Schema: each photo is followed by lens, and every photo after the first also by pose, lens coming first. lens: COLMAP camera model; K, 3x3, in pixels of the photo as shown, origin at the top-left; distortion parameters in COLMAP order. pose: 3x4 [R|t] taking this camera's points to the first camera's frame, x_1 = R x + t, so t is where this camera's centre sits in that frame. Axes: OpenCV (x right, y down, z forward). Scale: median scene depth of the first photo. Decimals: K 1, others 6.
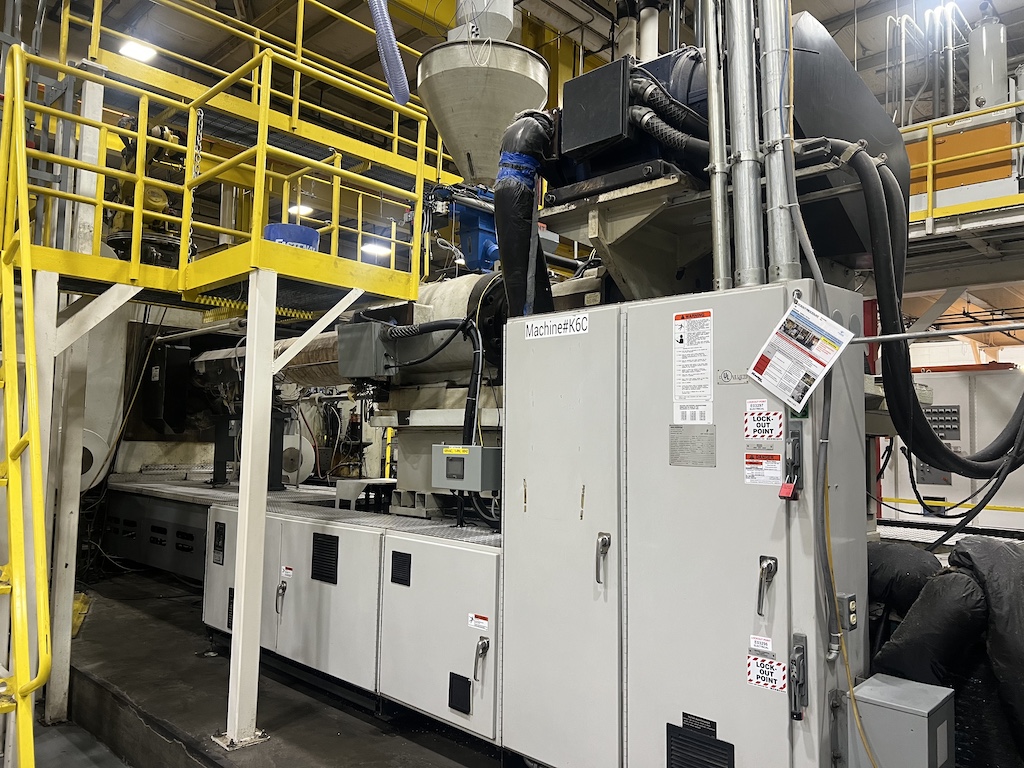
lens RADIAL K [[772.0, 0, 512.0], [0, 772.0, 384.0], [0, 0, 1]] dist [0.101687, -0.191116]
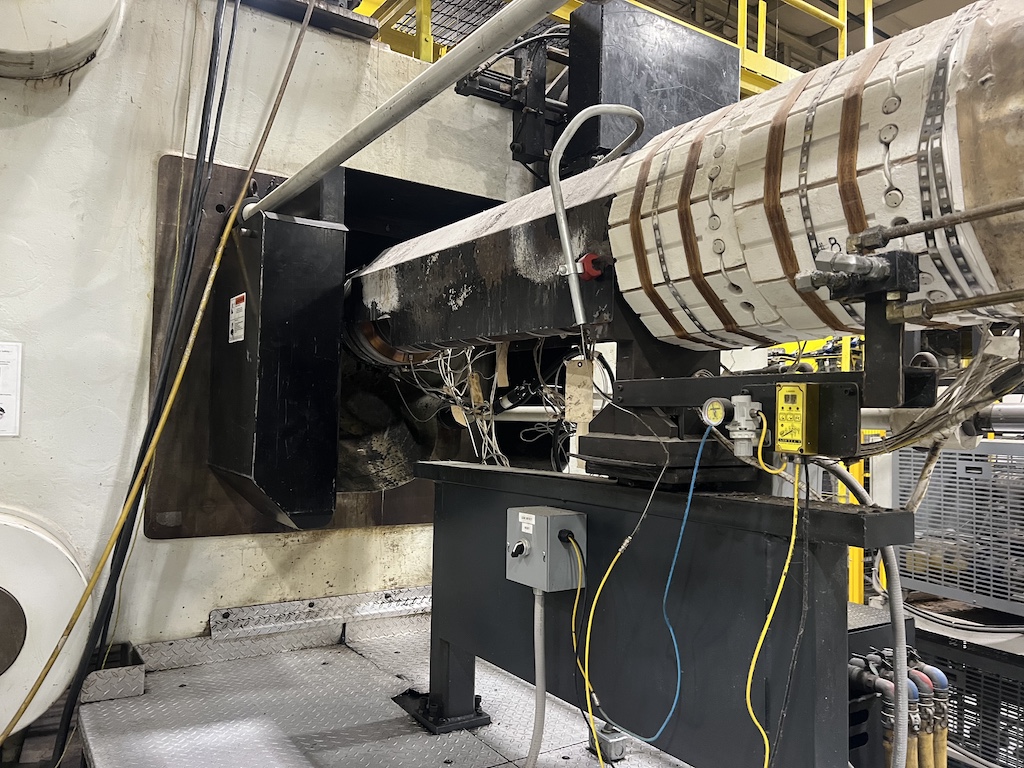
lens RADIAL K [[772.0, 0, 512.0], [0, 772.0, 384.0], [0, 0, 1]] dist [0.101687, -0.191116]
pose [[0.980908, -0.005513, -0.194396, -0.293162], [0.009544, 0.999758, 0.019807, 0.006624], [0.194240, -0.021285, 0.980723, 0.719486]]
